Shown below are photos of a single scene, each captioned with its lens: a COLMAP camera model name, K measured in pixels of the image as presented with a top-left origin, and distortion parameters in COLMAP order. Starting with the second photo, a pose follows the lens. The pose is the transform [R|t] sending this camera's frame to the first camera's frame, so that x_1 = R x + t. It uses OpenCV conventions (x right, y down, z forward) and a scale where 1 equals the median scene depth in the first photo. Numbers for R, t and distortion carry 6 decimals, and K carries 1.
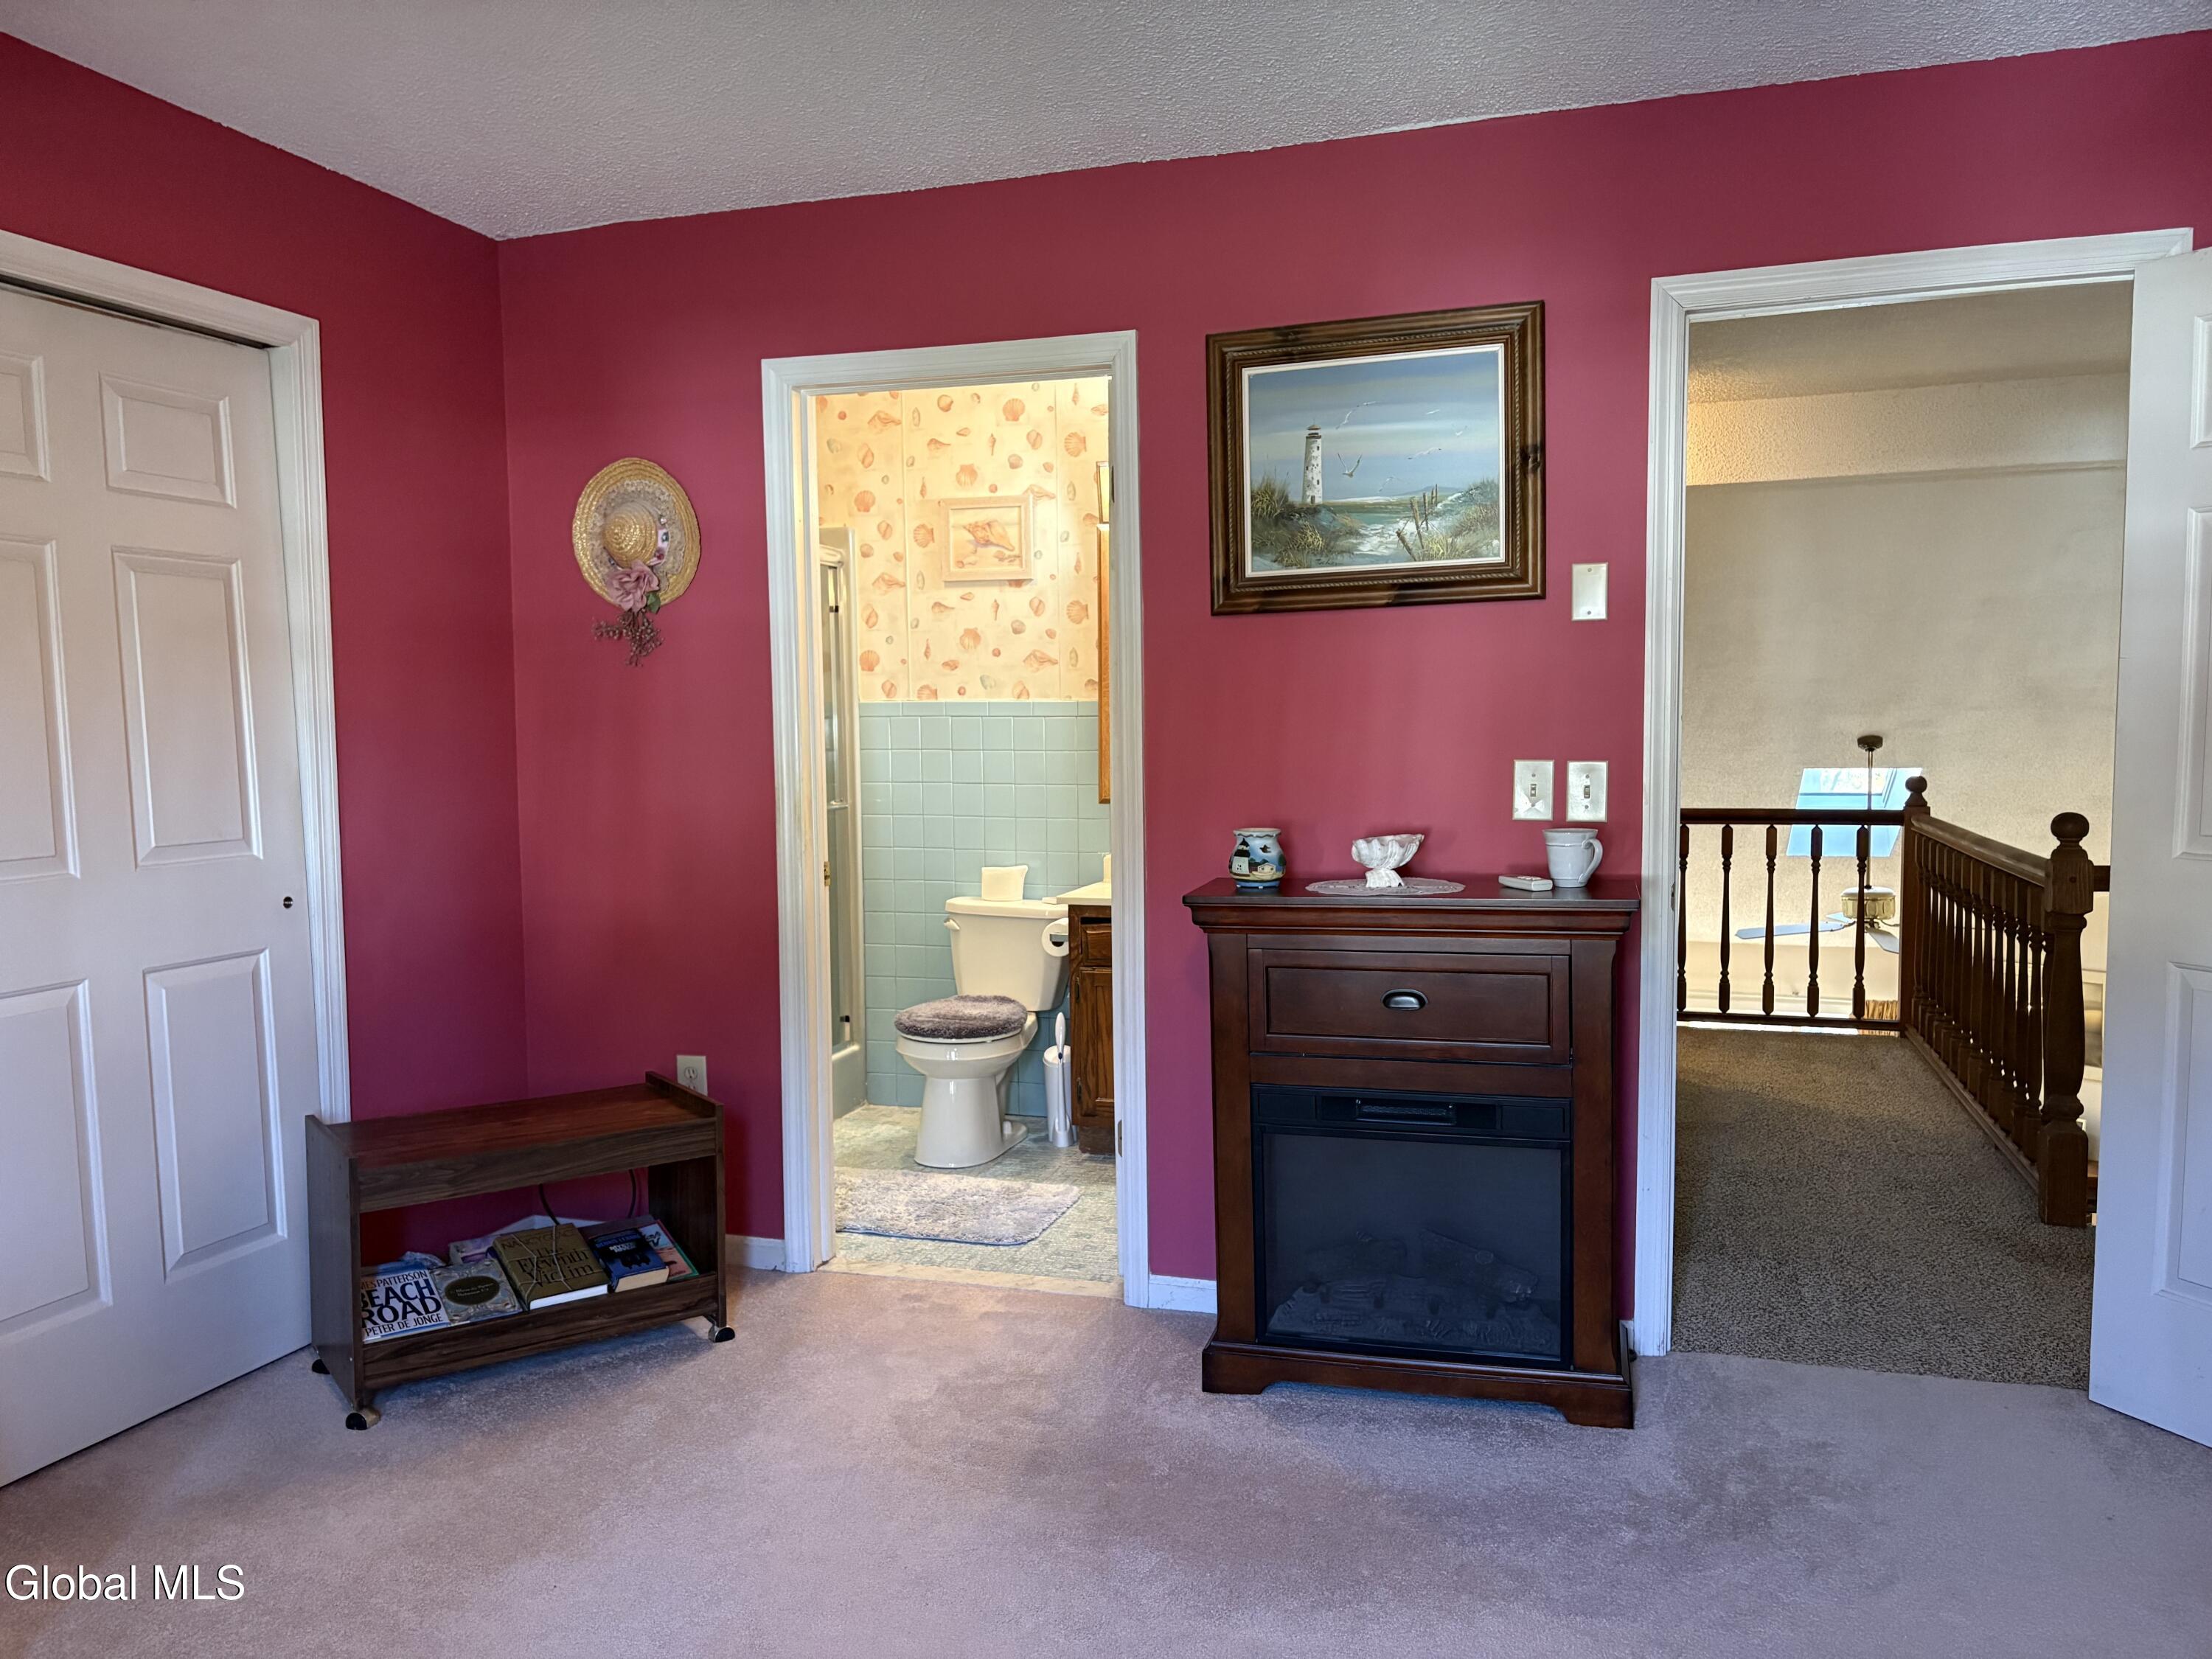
lens RADIAL K [[1668.5, 0, 1102.7], [0, 1668.5, 842.8], [0, 0, 1]] dist [0.073971, -0.093615]
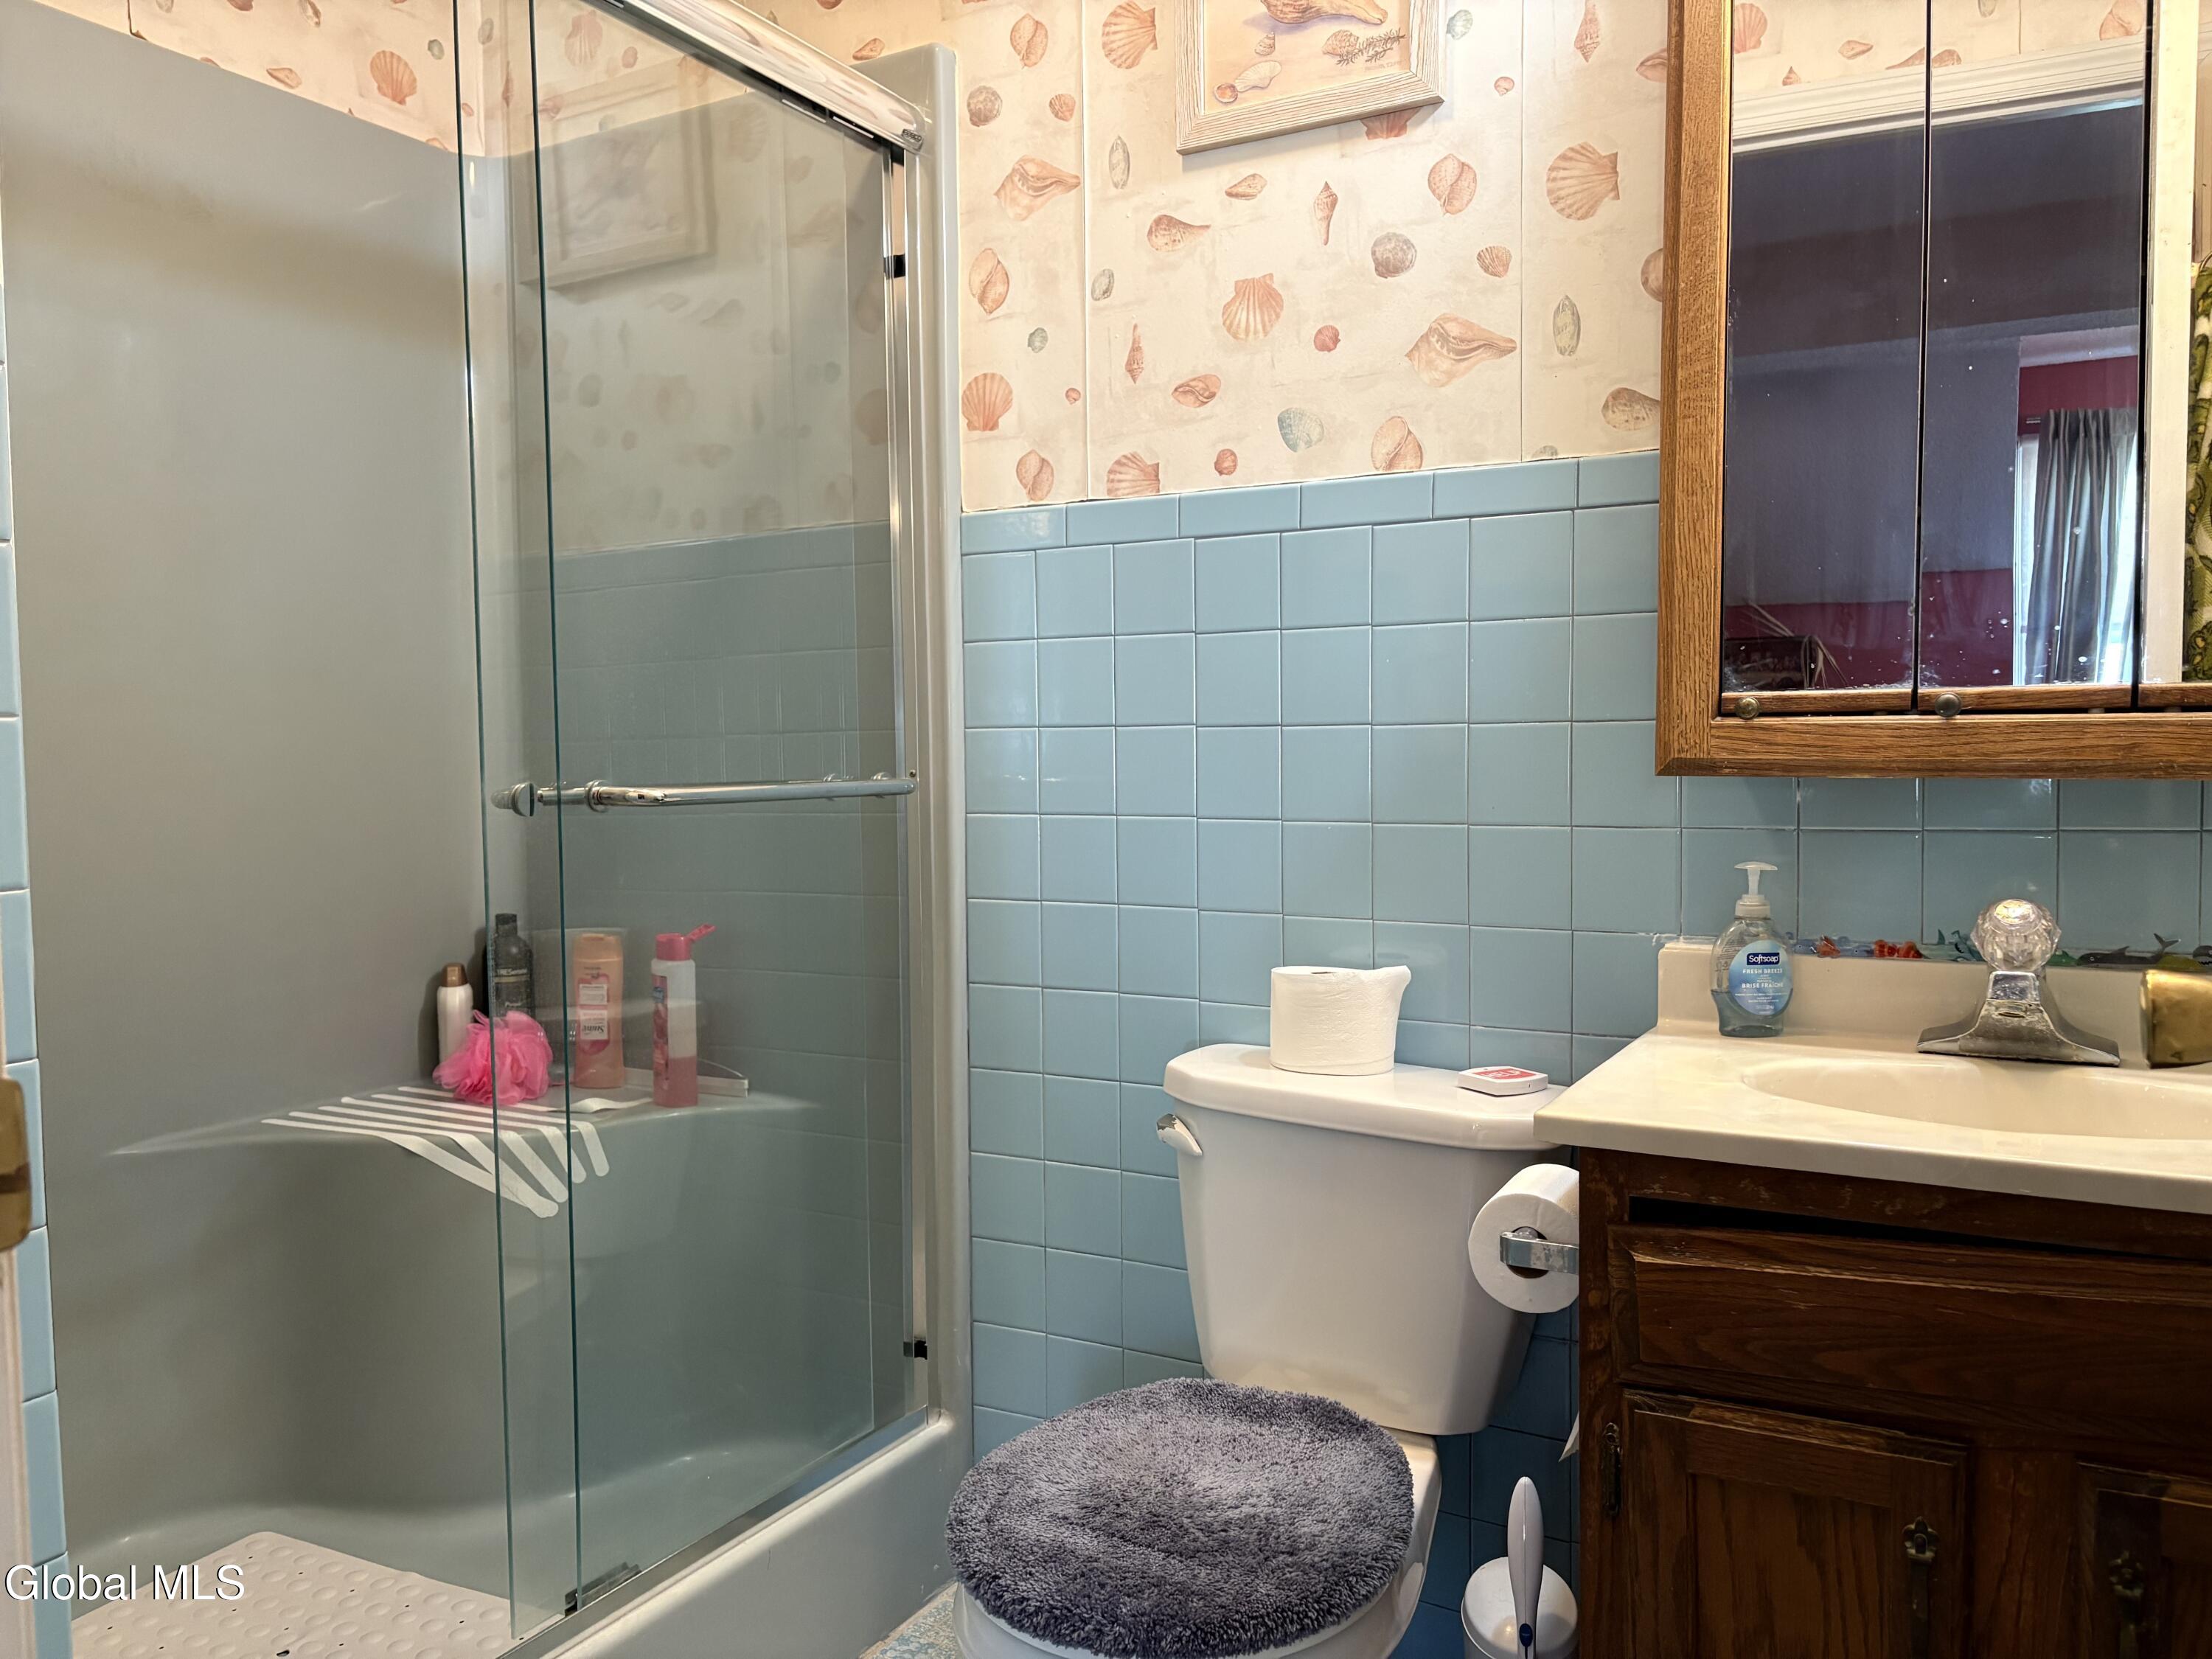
lens RADIAL K [[1668.5, 0, 1102.7], [0, 1668.5, 842.8], [0, 0, 1]] dist [0.073971, -0.093615]
pose [[0.978654, 0.011653, -0.205183, -0.058422], [-0.015617, 0.999721, -0.017707, -0.006073], [0.204919, 0.020533, 0.978563, 1.045126]]
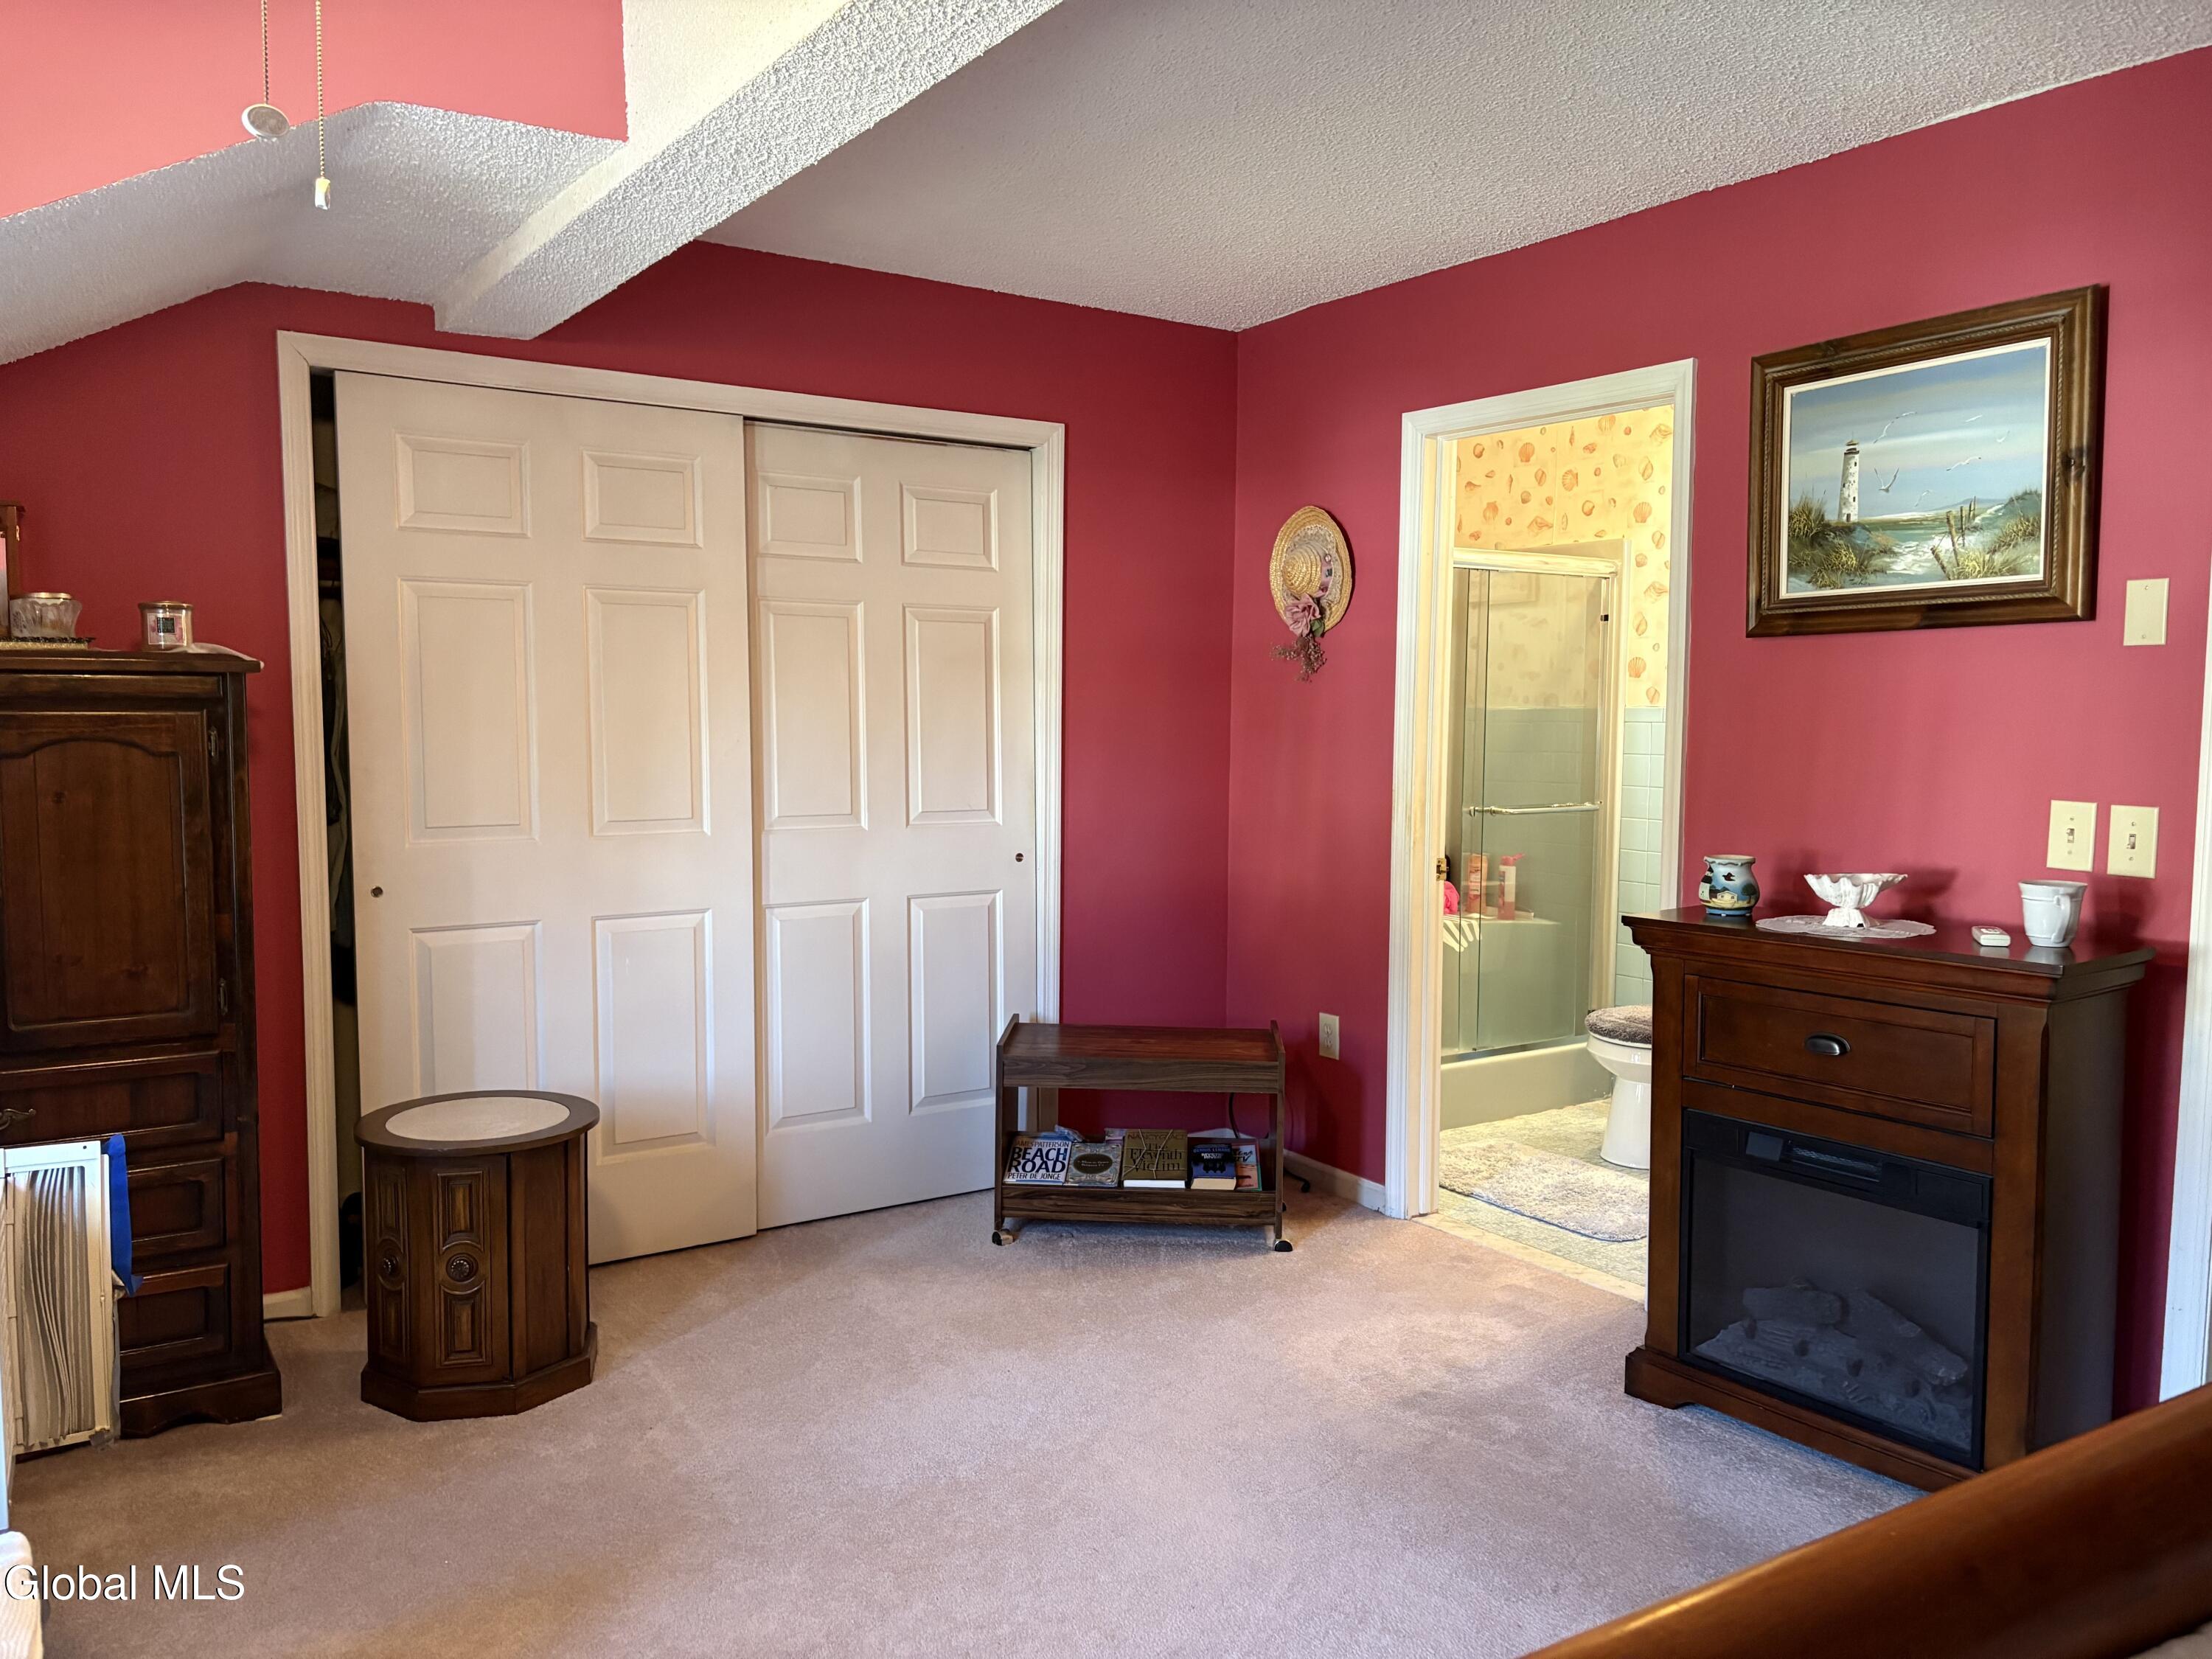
lens RADIAL K [[1668.5, 0, 1102.7], [0, 1668.5, 842.8], [0, 0, 1]] dist [0.073971, -0.093615]
pose [[0.787327, 0.068777, -0.612688, 0.394464], [-0.061757, 0.997558, 0.032621, -0.024688], [0.613435, 0.012154, 0.789651, -0.021555]]
